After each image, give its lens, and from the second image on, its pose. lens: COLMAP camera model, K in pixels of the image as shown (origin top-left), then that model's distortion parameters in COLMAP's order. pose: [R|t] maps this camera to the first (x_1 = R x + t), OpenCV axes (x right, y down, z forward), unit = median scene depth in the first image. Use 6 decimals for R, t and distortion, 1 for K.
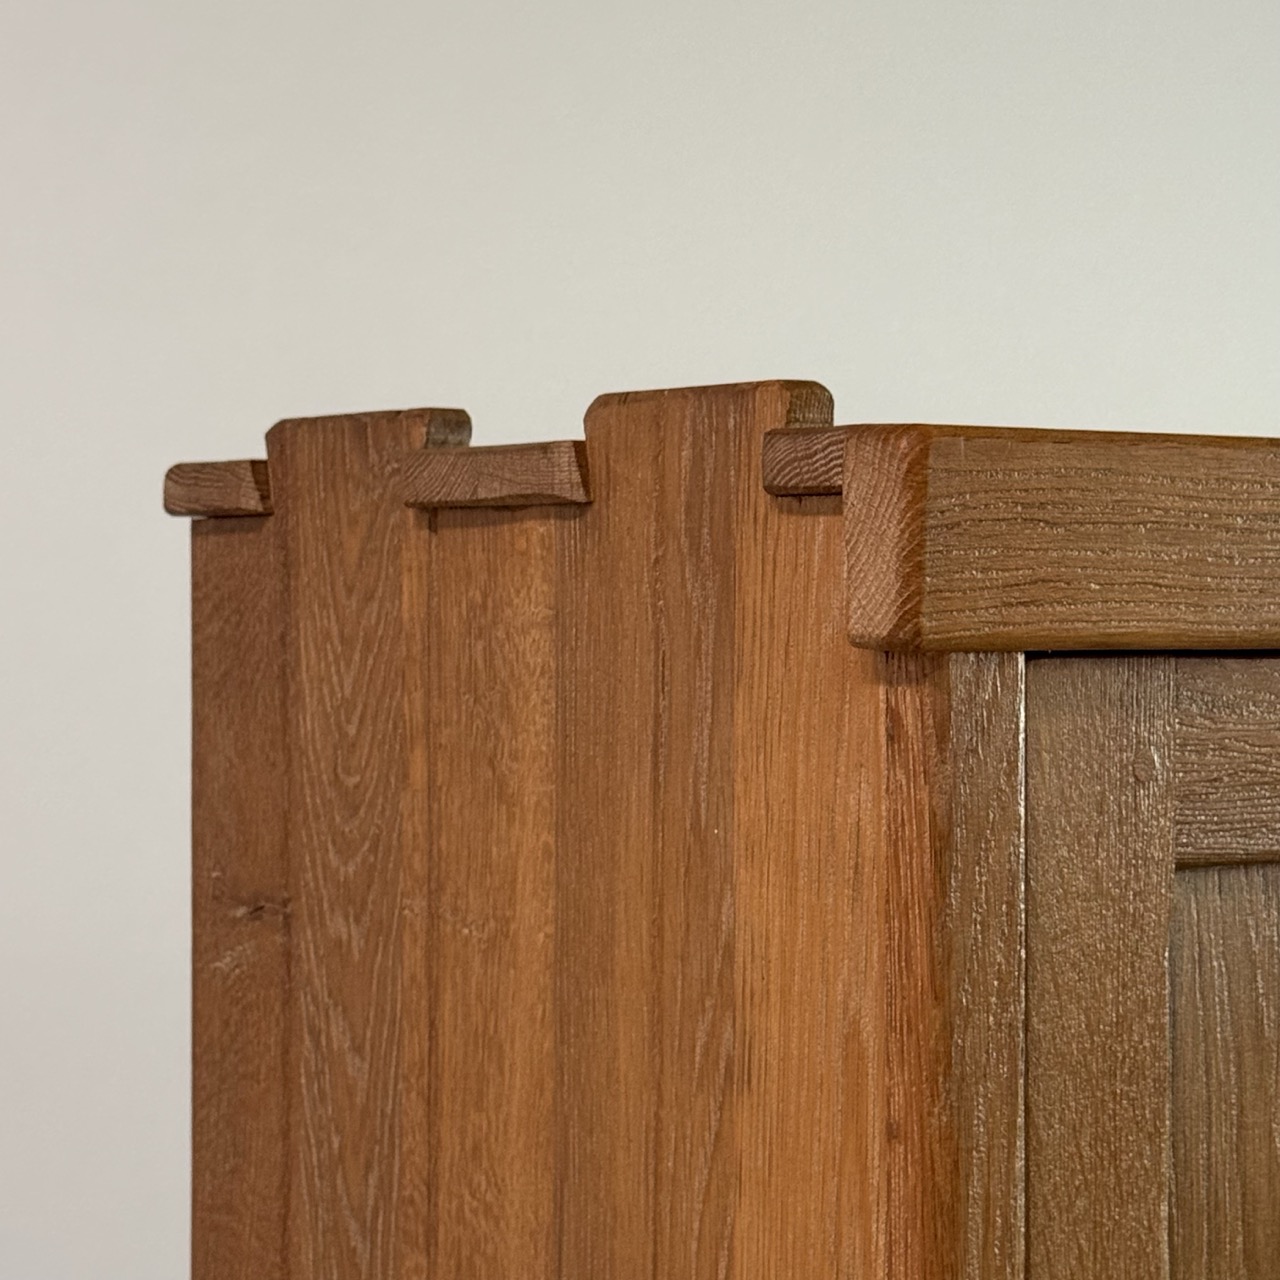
lens RADIAL K [[3750.0, 0, 640.0], [0, 3750.0, 640.0], [0, 0, 1]] dist [0.137592, 0.677198]
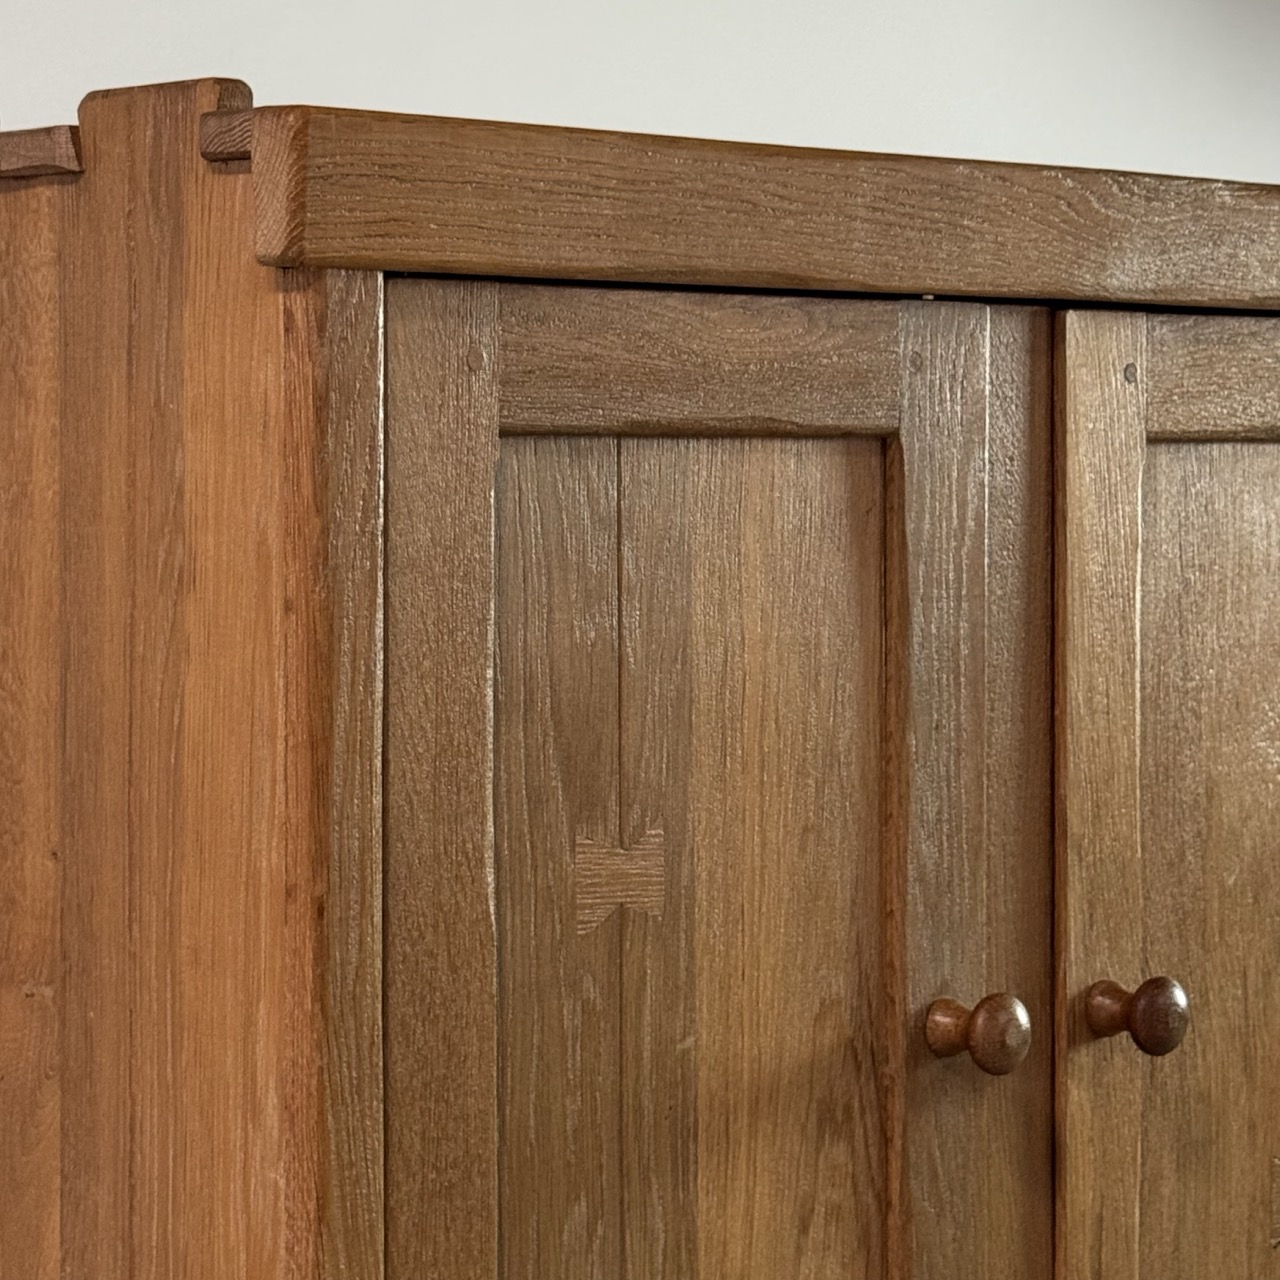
lens RADIAL K [[3750.0, 0, 640.0], [0, 3750.0, 640.0], [0, 0, 1]] dist [0.137592, 0.677198]
pose [[0.995678, -0.000603, 0.092868, 0.064669], [-0.003575, 0.998989, 0.044822, 0.075548], [-0.092801, -0.044960, 0.994669, -0.412922]]
